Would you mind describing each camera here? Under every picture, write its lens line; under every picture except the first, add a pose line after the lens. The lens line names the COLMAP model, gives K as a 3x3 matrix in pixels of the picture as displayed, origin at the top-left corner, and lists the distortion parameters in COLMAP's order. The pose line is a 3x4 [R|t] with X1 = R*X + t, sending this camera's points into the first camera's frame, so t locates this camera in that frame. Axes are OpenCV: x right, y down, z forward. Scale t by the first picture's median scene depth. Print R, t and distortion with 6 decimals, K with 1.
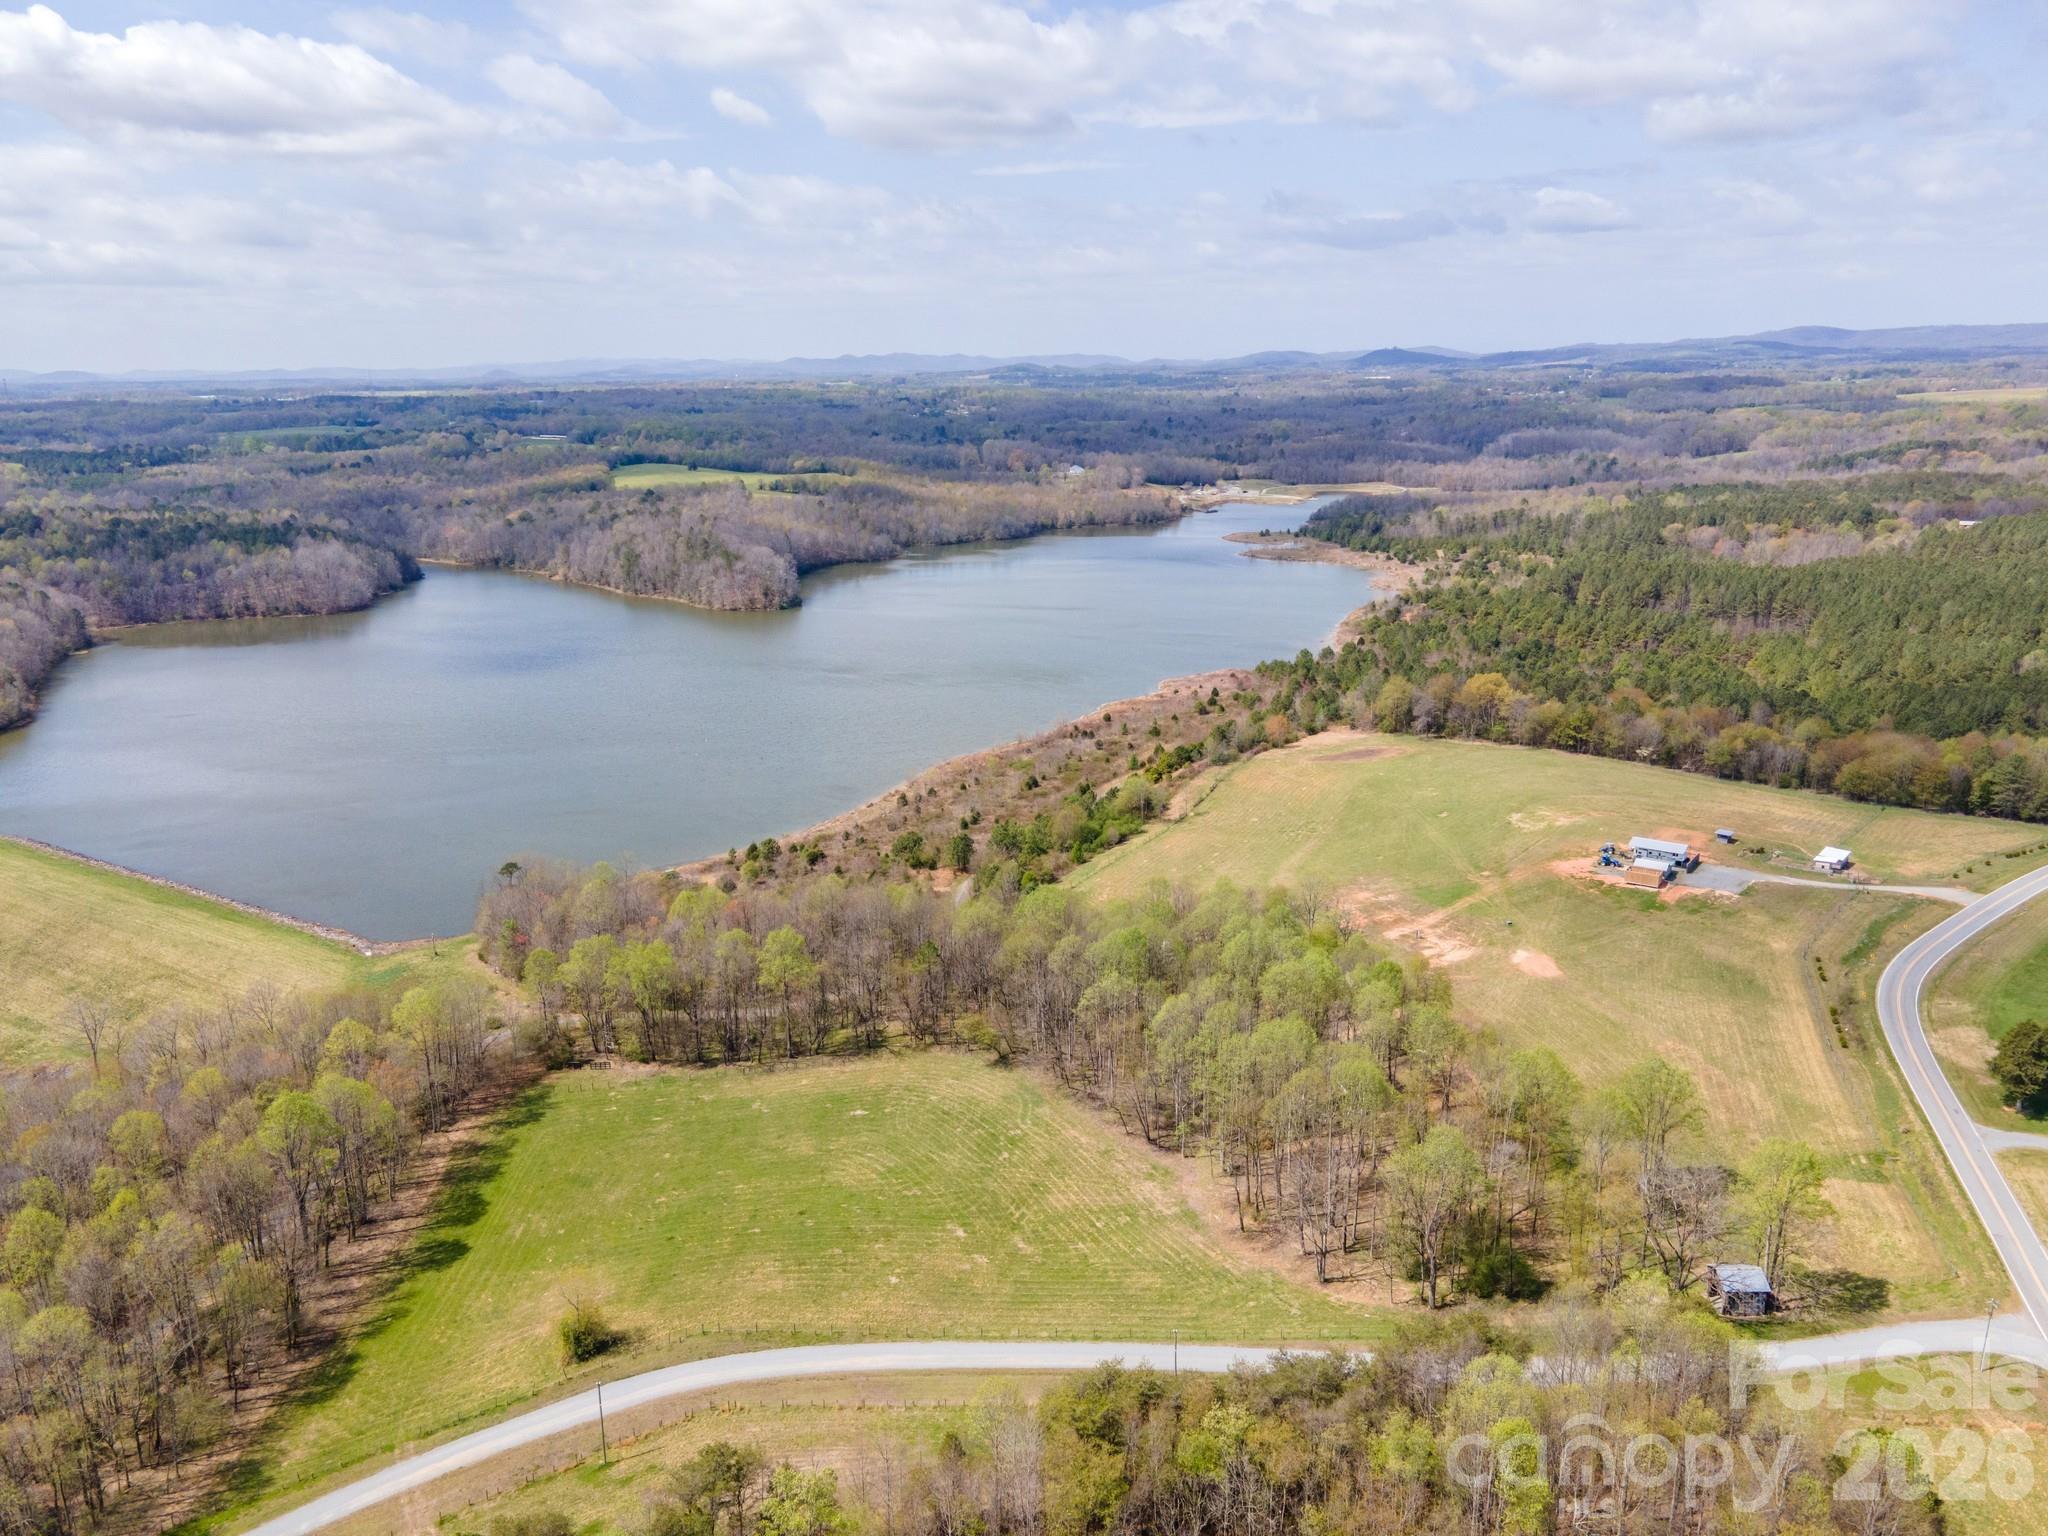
lens RADIAL K [[1561.0, 0, 996.8], [0, 1561.0, 848.4], [0, 0, 1]] dist [0.055252, -0.000549]
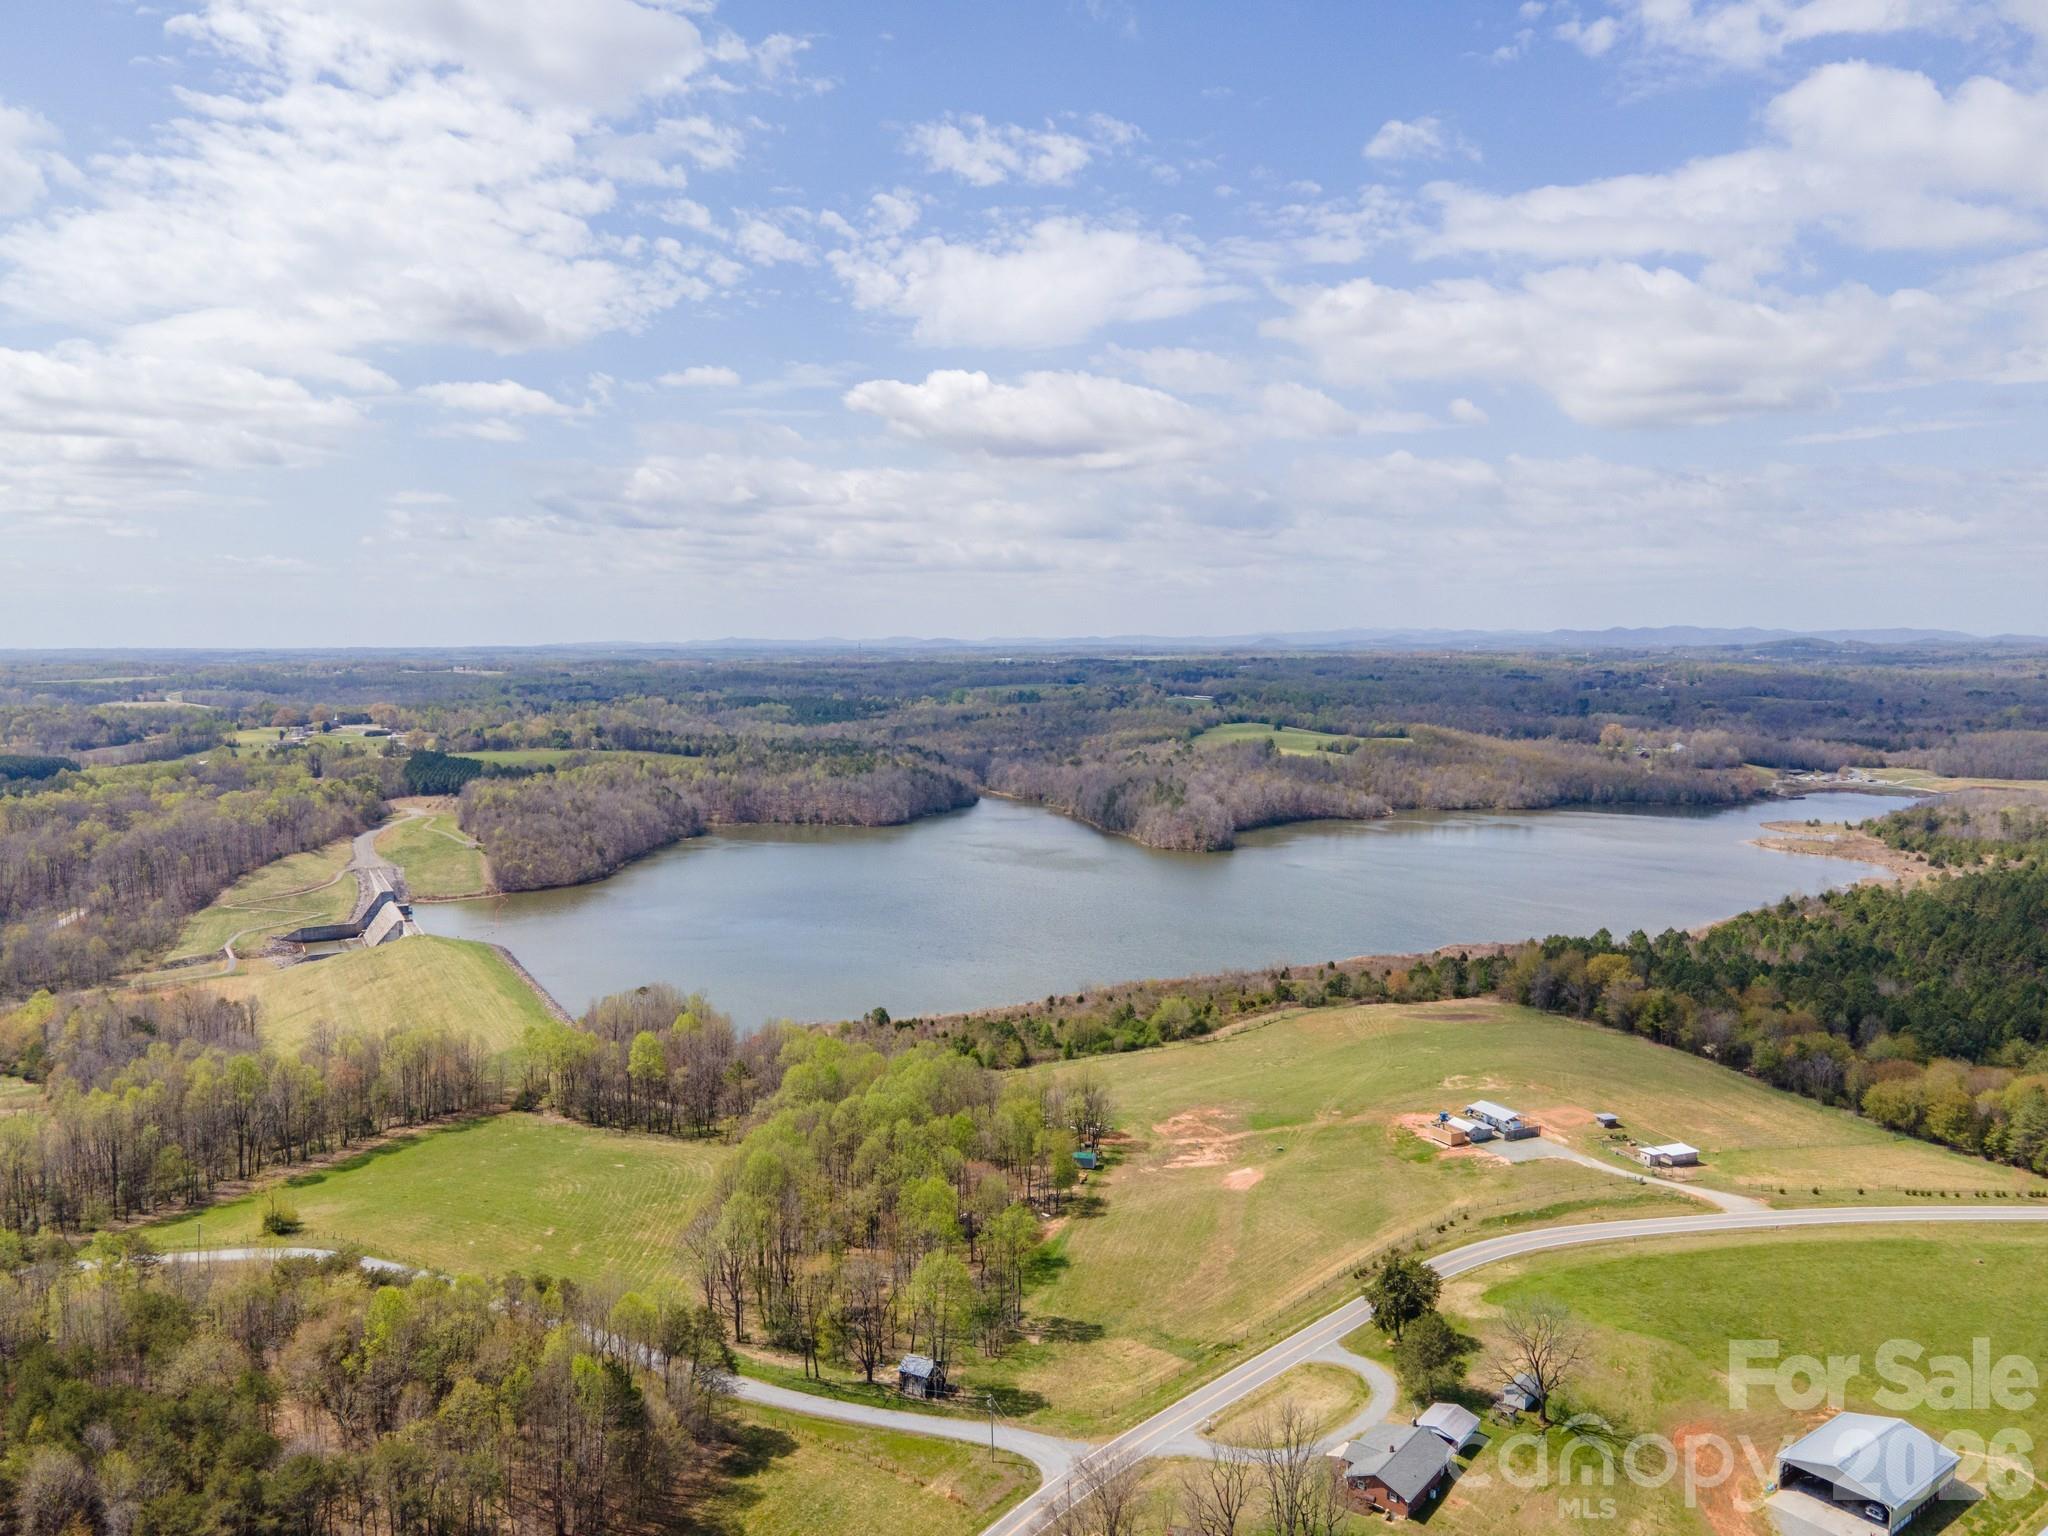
lens RADIAL K [[1561.0, 0, 996.8], [0, 1561.0, 848.4], [0, 0, 1]] dist [0.055252, -0.000549]
pose [[0.872853, 0.083399, -0.480803, 0.237077], [-0.159774, 0.979821, -0.120096, 0.001994], [0.461085, 0.181646, 0.868565, -0.029095]]
